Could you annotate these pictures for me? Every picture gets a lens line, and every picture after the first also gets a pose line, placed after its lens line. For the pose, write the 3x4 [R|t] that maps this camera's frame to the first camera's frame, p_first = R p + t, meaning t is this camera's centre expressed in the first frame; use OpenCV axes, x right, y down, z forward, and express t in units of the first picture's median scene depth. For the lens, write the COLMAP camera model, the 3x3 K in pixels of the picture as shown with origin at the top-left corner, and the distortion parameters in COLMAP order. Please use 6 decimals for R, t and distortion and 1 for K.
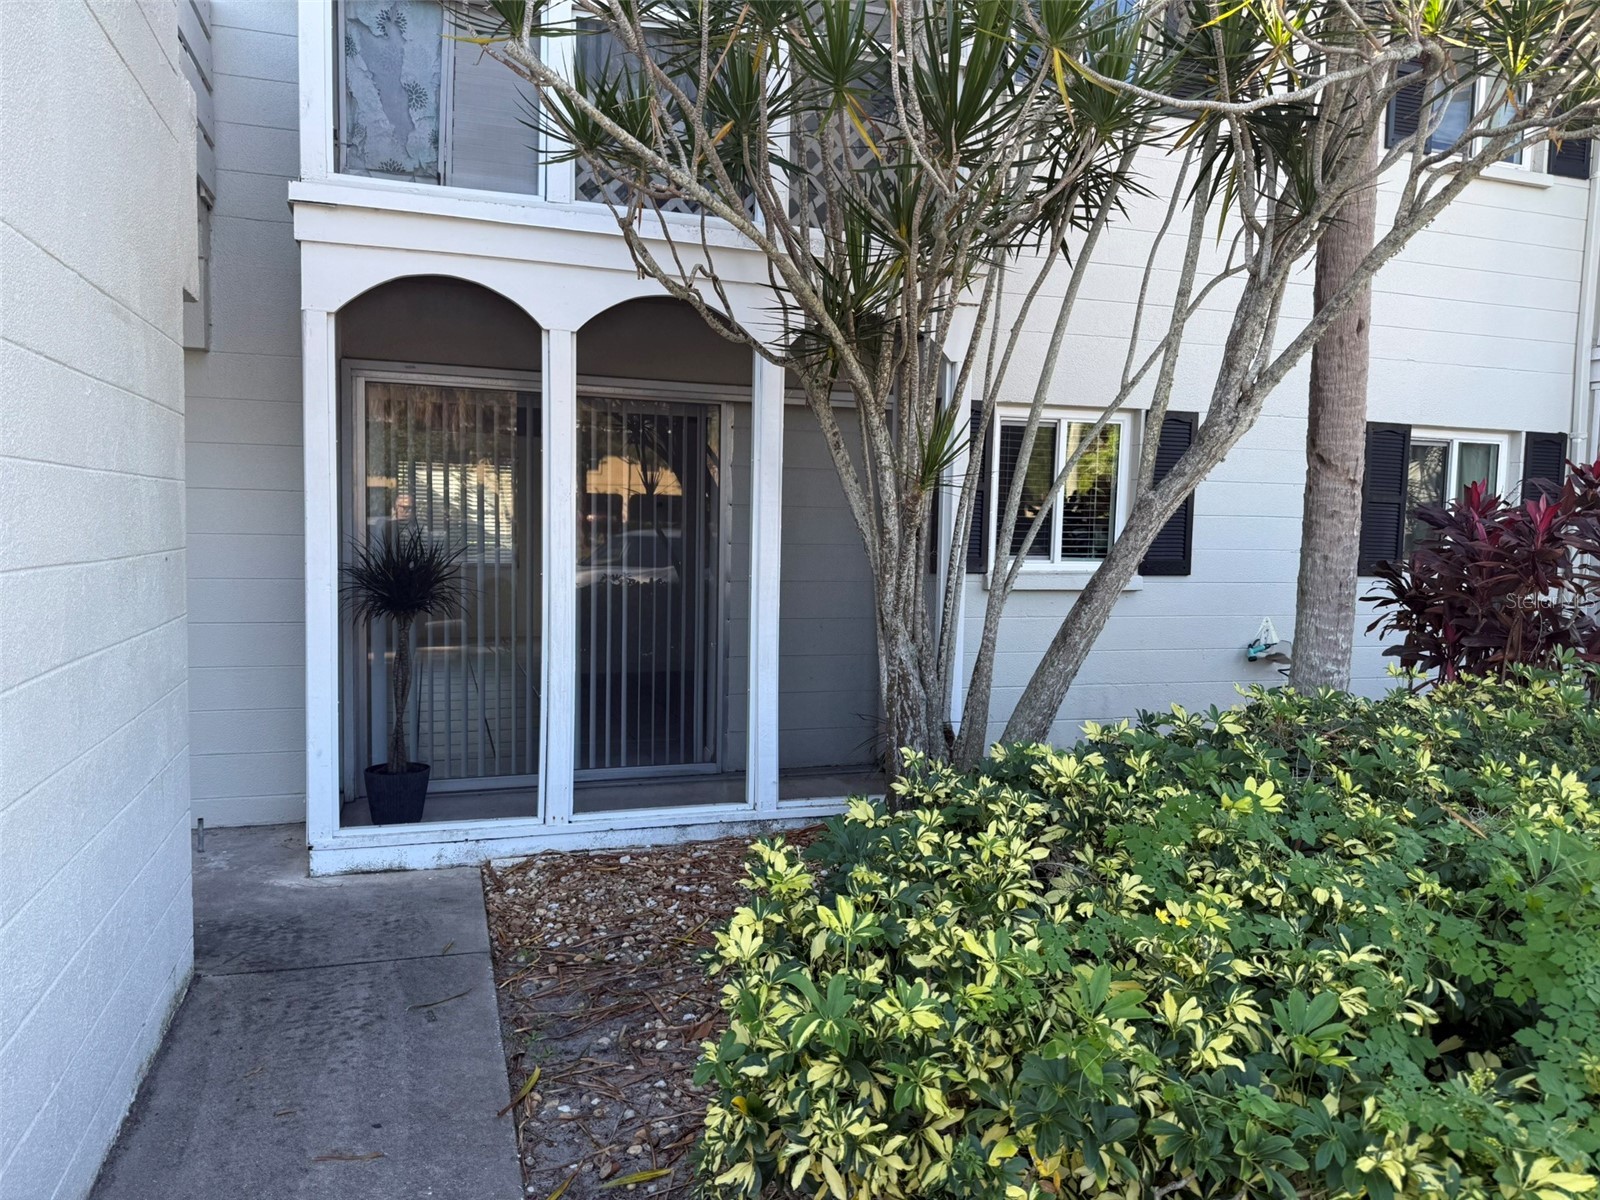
lens RADIAL K [[1114.7, 0, 801.3], [0, 1114.7, 603.9], [0, 0, 1]] dist [0.022615, -0.042169]
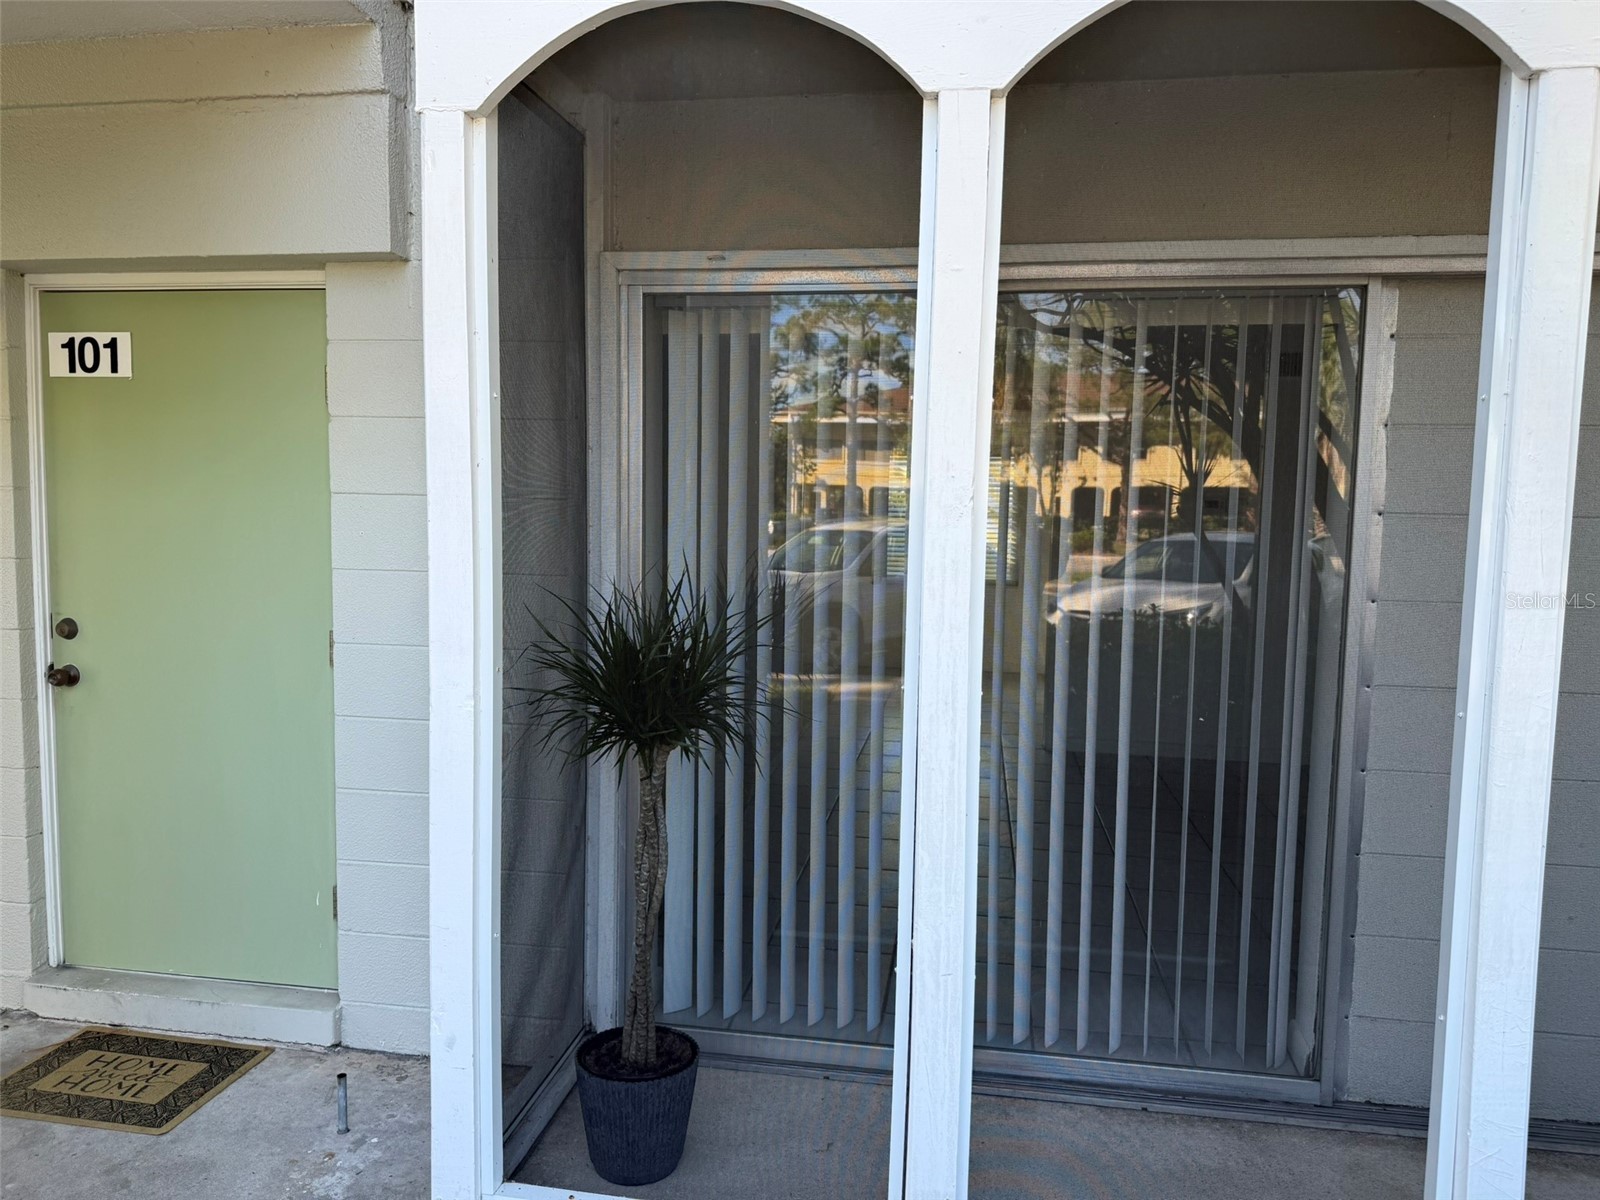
lens RADIAL K [[1114.7, 0, 798.1], [0, 1114.7, 601.1], [0, 0, 1]] dist [0.022615, -0.042169]
pose [[0.885657, 0.036223, -0.462925, -0.060963], [-0.034843, 0.999326, 0.011534, -0.050940], [0.463031, 0.005915, 0.886323, 0.498151]]
